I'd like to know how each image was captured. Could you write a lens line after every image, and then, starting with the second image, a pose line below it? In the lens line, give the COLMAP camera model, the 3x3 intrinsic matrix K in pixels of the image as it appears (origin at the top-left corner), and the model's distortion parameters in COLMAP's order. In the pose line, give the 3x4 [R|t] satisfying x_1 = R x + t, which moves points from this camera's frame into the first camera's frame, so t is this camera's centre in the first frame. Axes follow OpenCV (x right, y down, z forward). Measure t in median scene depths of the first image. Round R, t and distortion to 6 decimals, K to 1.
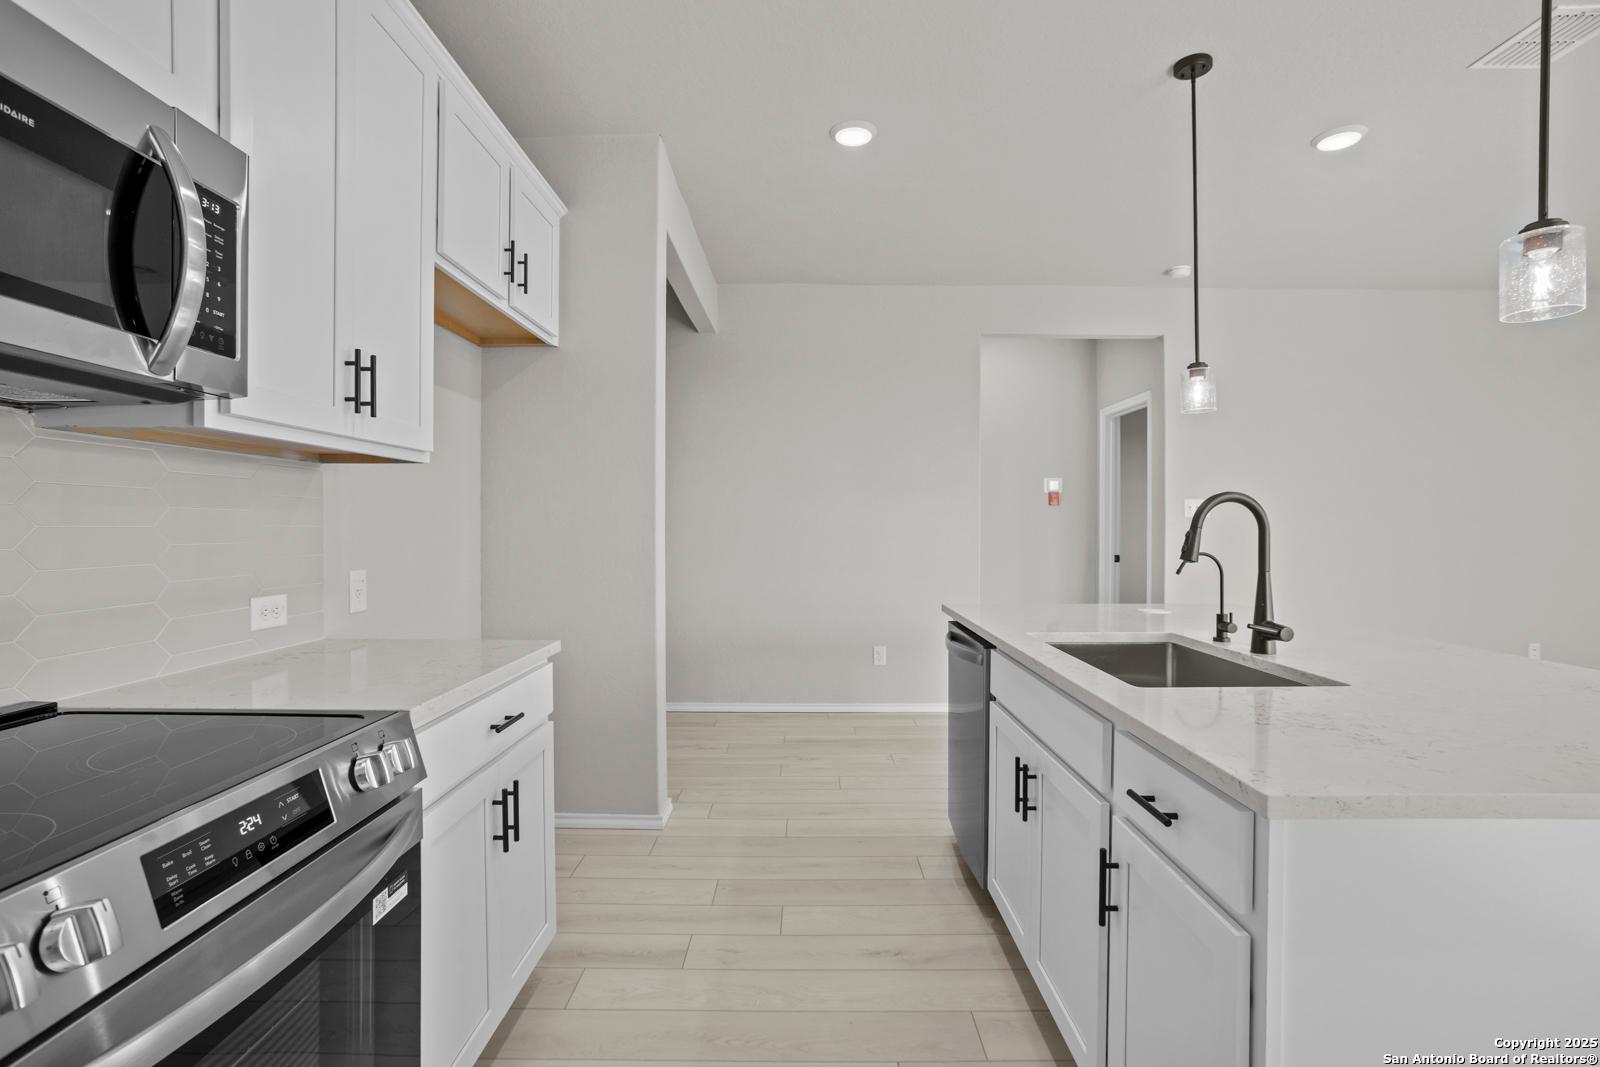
lens RADIAL K [[767.7, 0, 800.0], [0, 767.7, 533.5], [0, 0, 1]] dist [-0.053232, 0.027236]
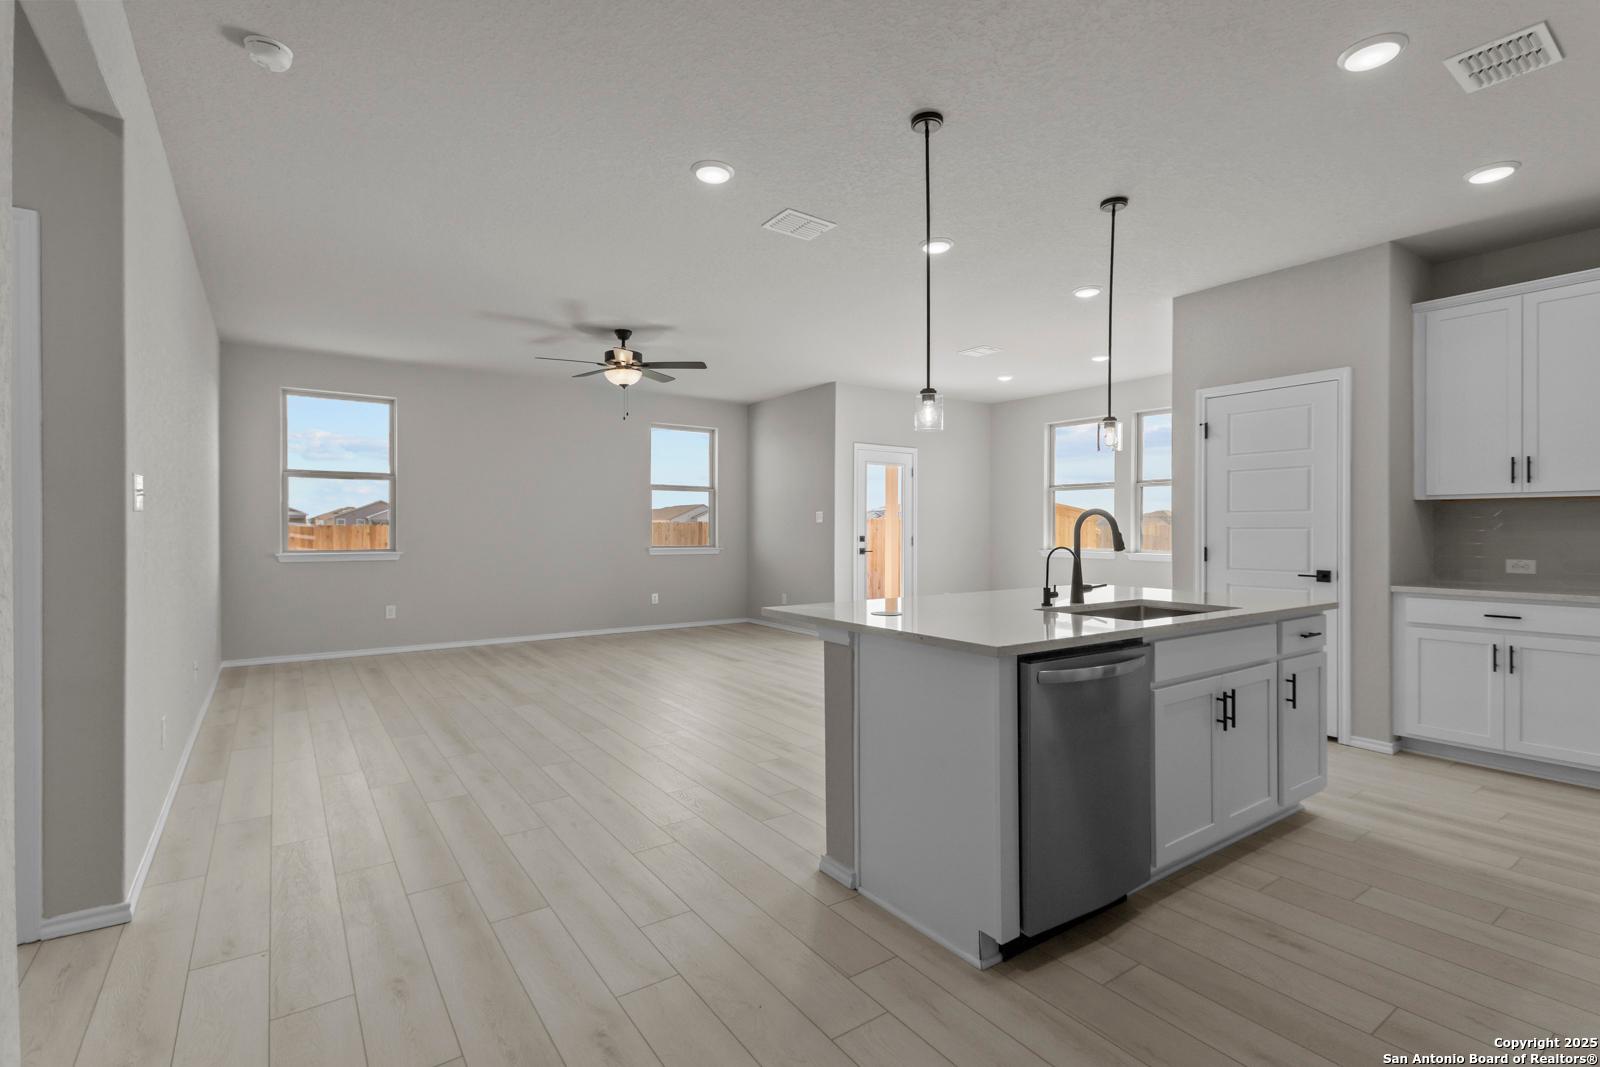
lens RADIAL K [[734.5, 0, 805.6], [0, 734.5, 532.6], [0, 0, 1]] dist [0.001127, -0.000059]
pose [[-0.579536, -0.007144, 0.814915, -0.348200], [0.005977, 0.999897, 0.013016, -0.025420], [-0.814925, 0.012414, -0.579434, 2.269218]]
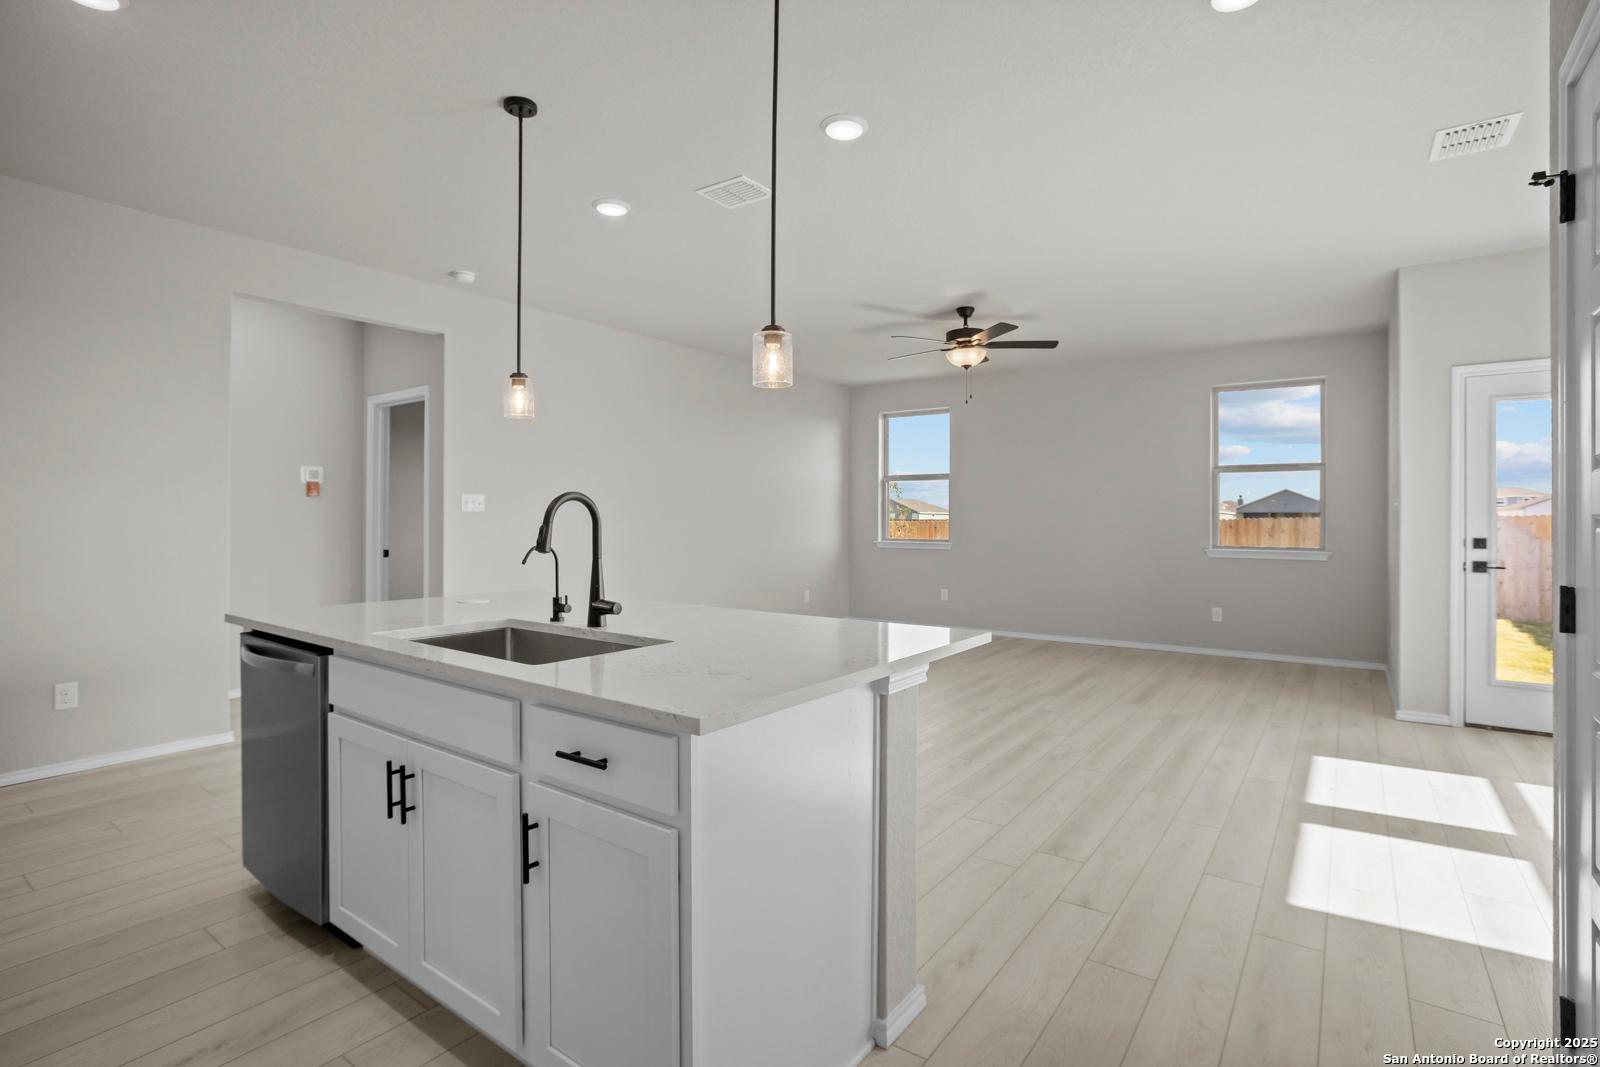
lens RADIAL K [[778.5, 0, 803.7], [0, 778.5, 514.2], [0, 0, 1]] dist [-0.053948, 0.027409]
pose [[0.582801, 0.008203, 0.812574, -0.184760], [0.005197, 0.999891, -0.013821, -0.001646], [-0.812599, 0.012278, 0.582694, 0.007217]]
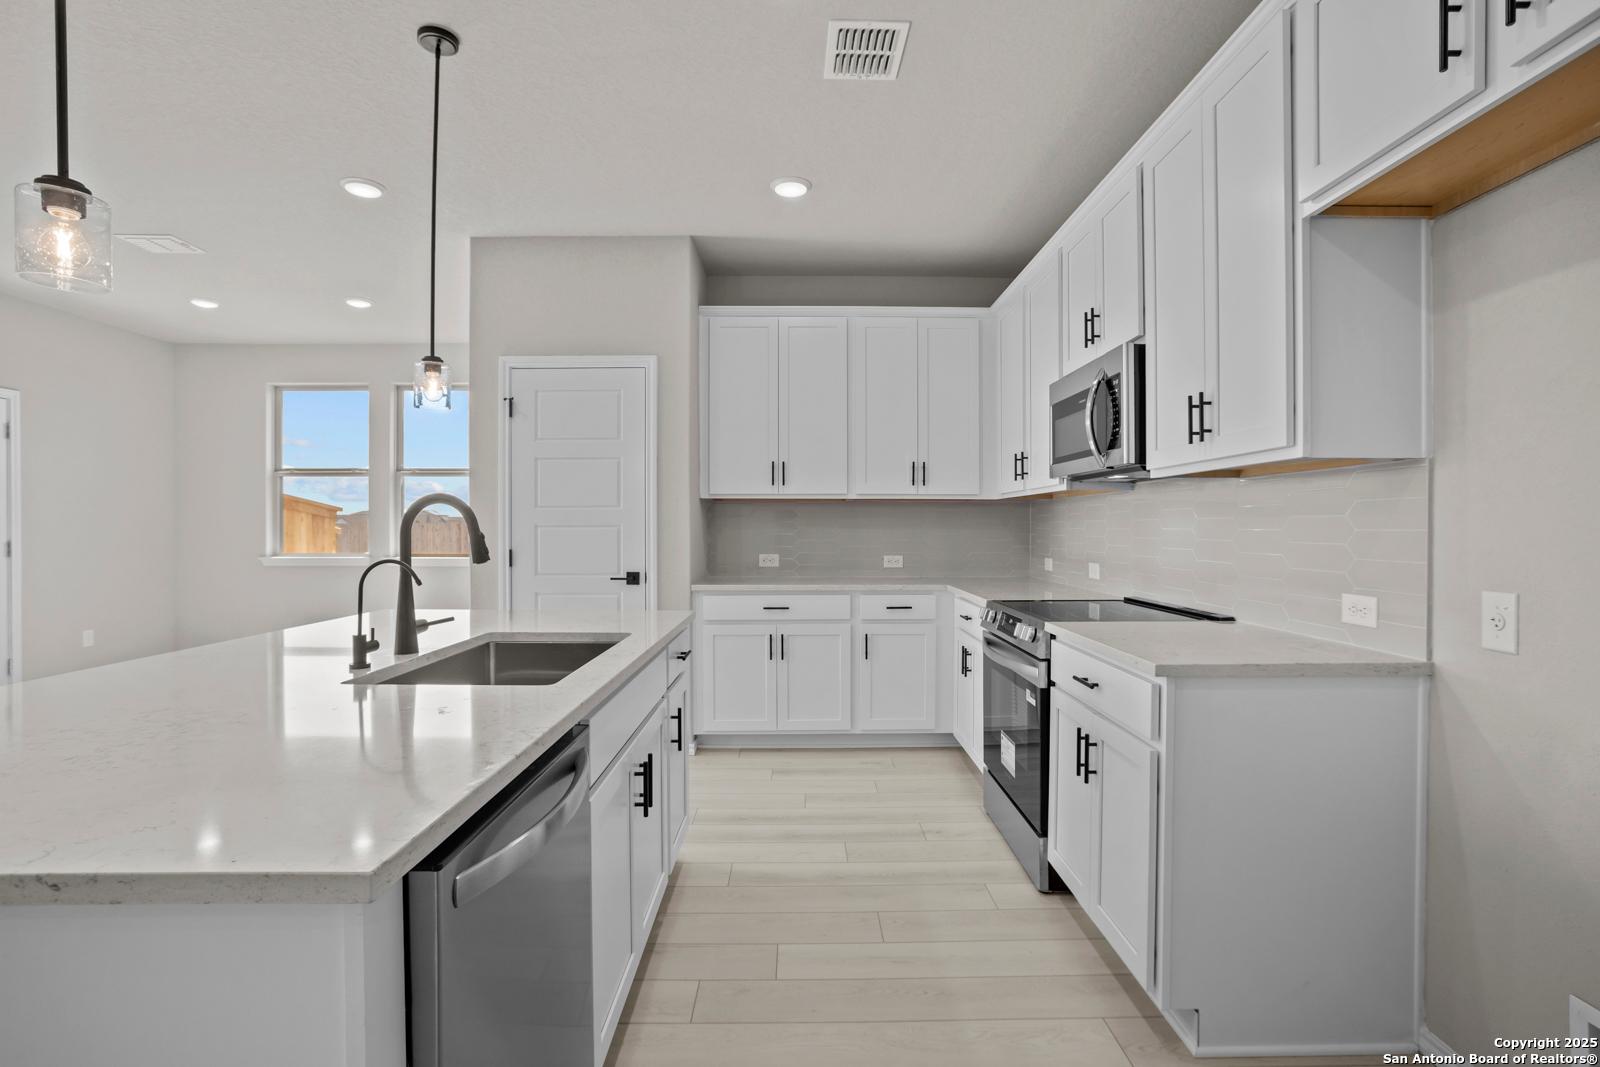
lens RADIAL K [[767.7, 0, 800.0], [0, 767.7, 533.5], [0, 0, 1]] dist [-0.053232, 0.027236]
pose [[-0.999984, -0.001649, -0.005456, 0.085912], [-0.001745, 0.999842, 0.017711, -0.019451], [0.005426, 0.017721, -0.999828, 1.856106]]
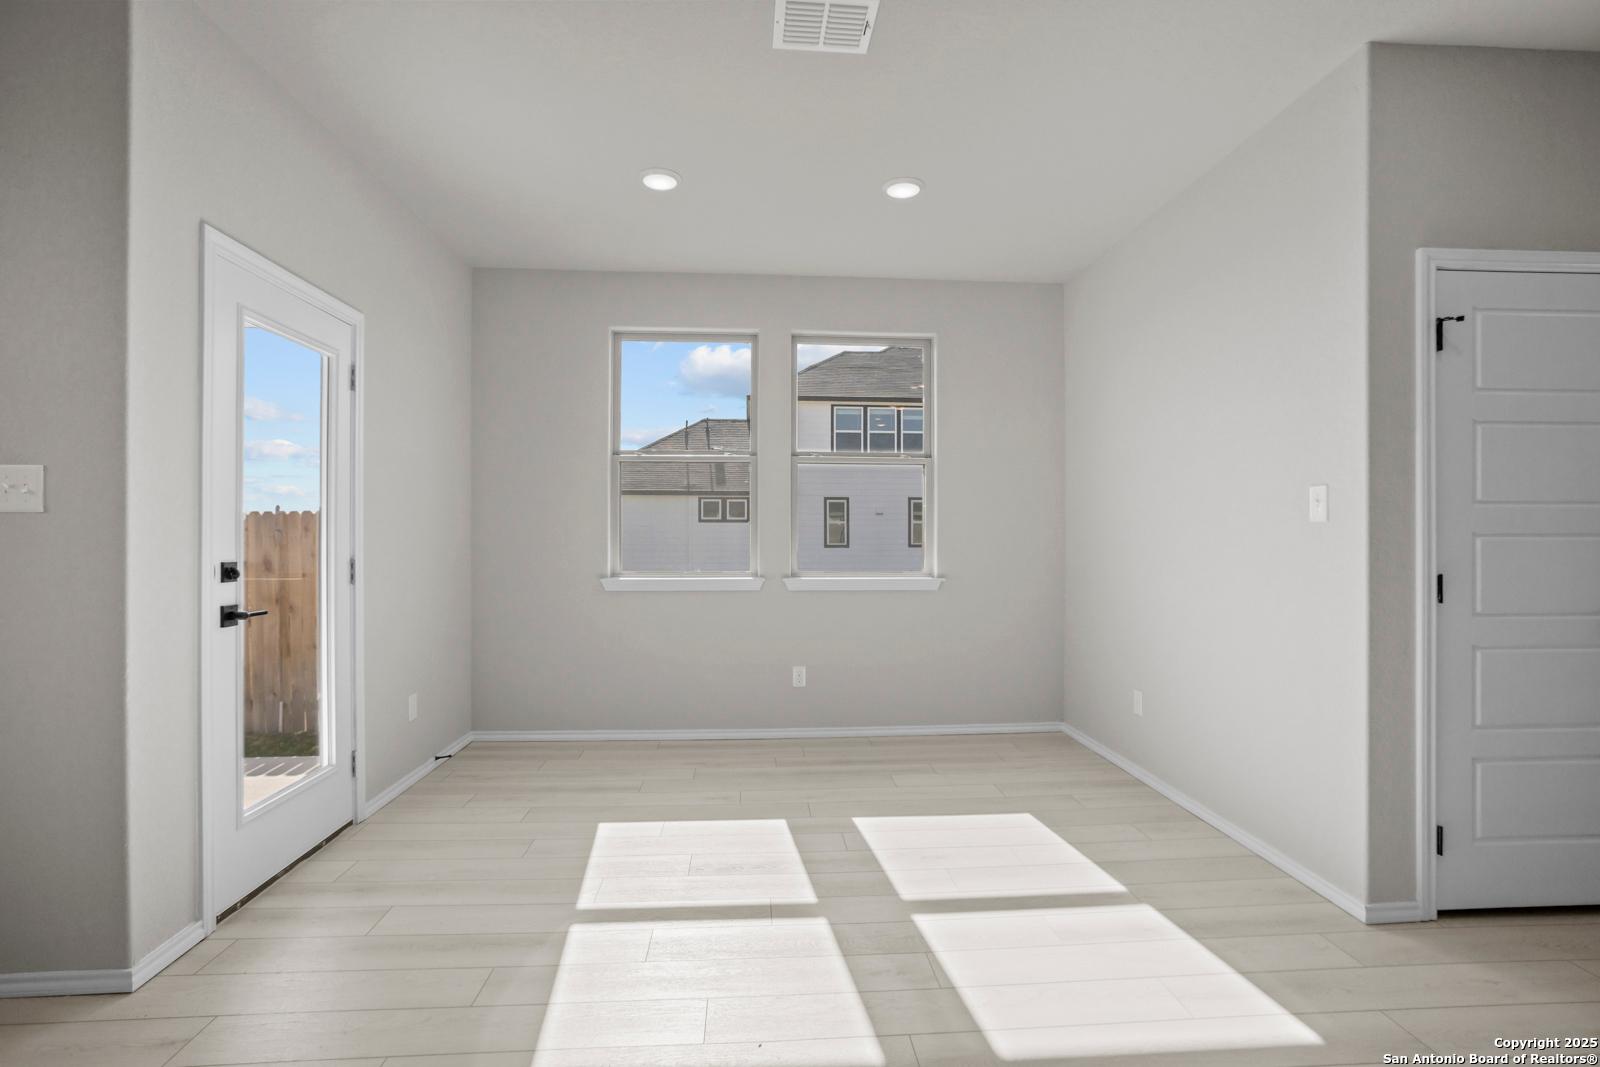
lens RADIAL K [[753.6, 0, 740.4], [0, 753.6, 530.6], [0, 0, 1]] dist [-0.001089, 0.000111]
pose [[-0.997259, -0.002636, -0.073945, 2.023744], [-0.002989, 0.999985, 0.004663, -0.011181], [0.073931, 0.004872, -0.997251, 0.933760]]
